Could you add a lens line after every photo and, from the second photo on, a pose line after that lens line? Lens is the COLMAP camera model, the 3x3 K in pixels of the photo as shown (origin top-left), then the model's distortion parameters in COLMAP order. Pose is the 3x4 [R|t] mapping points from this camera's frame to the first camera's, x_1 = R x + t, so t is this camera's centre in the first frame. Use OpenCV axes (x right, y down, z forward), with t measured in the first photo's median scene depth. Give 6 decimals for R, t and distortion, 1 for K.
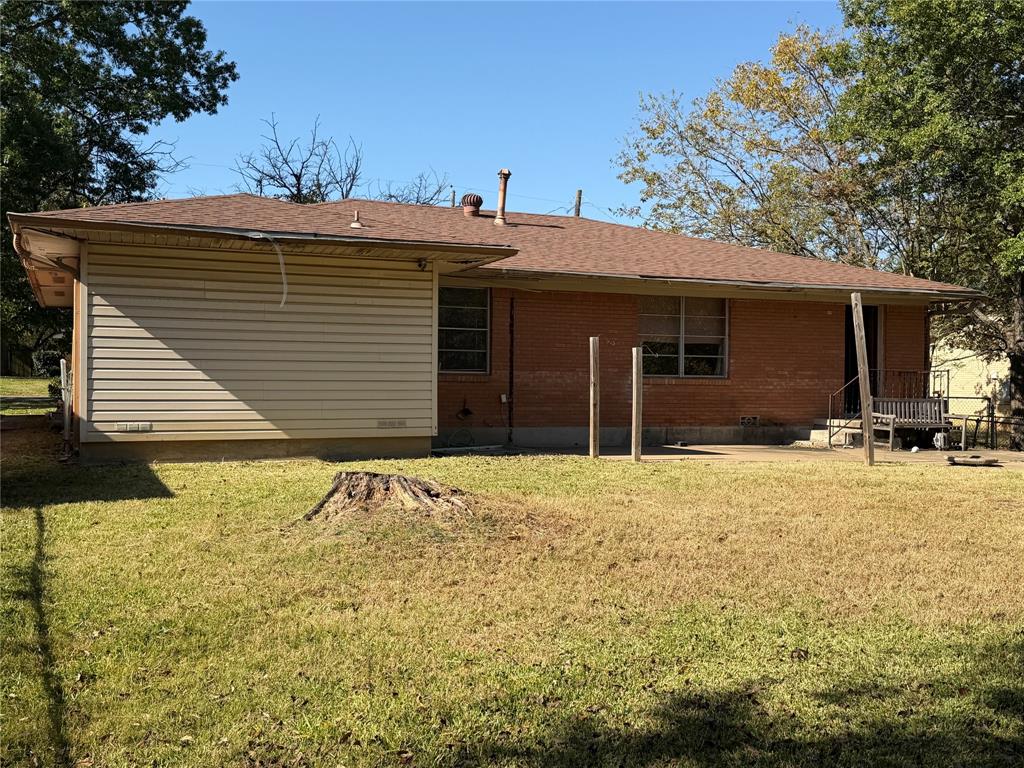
lens RADIAL K [[1086.6, 0, 506.2], [0, 1086.6, 376.7], [0, 0, 1]] dist [0.073460, 0.000000]
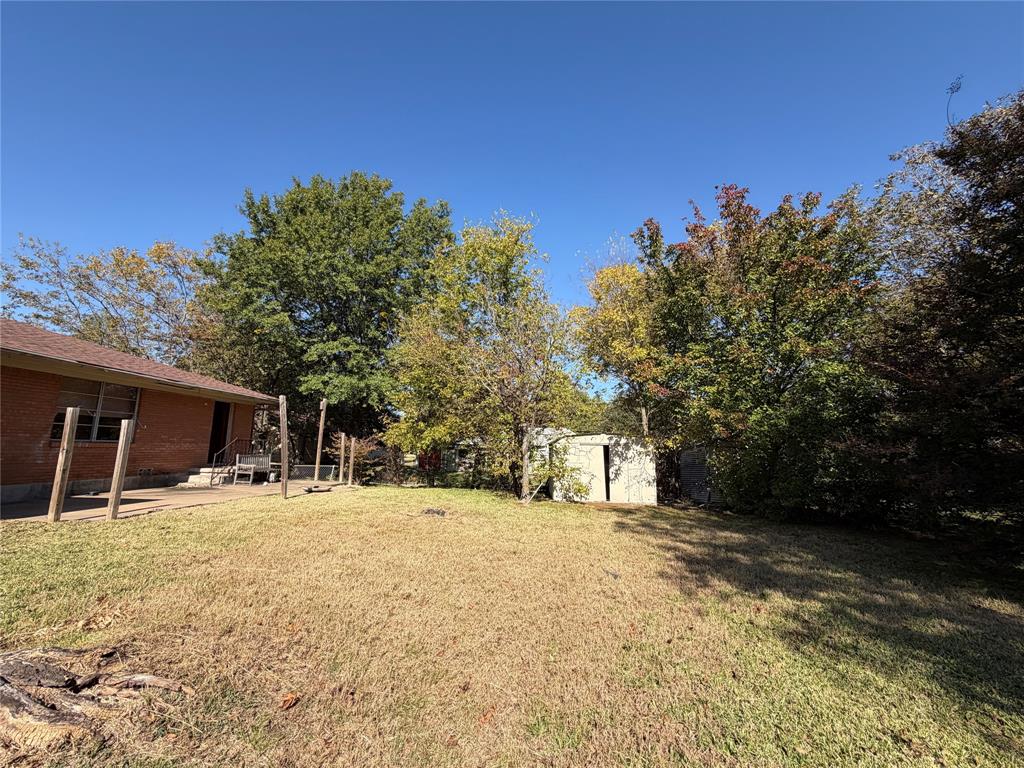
lens RADIAL K [[408.2, 0, 511.6], [0, 408.2, 384.3], [0, 0, 1]] dist [-0.000276, 0.001309]
pose [[0.423446, 0.138804, 0.895224, -0.088300], [-0.017738, 0.989273, -0.144996, -0.006176], [-0.905747, 0.045518, 0.421366, 0.353779]]
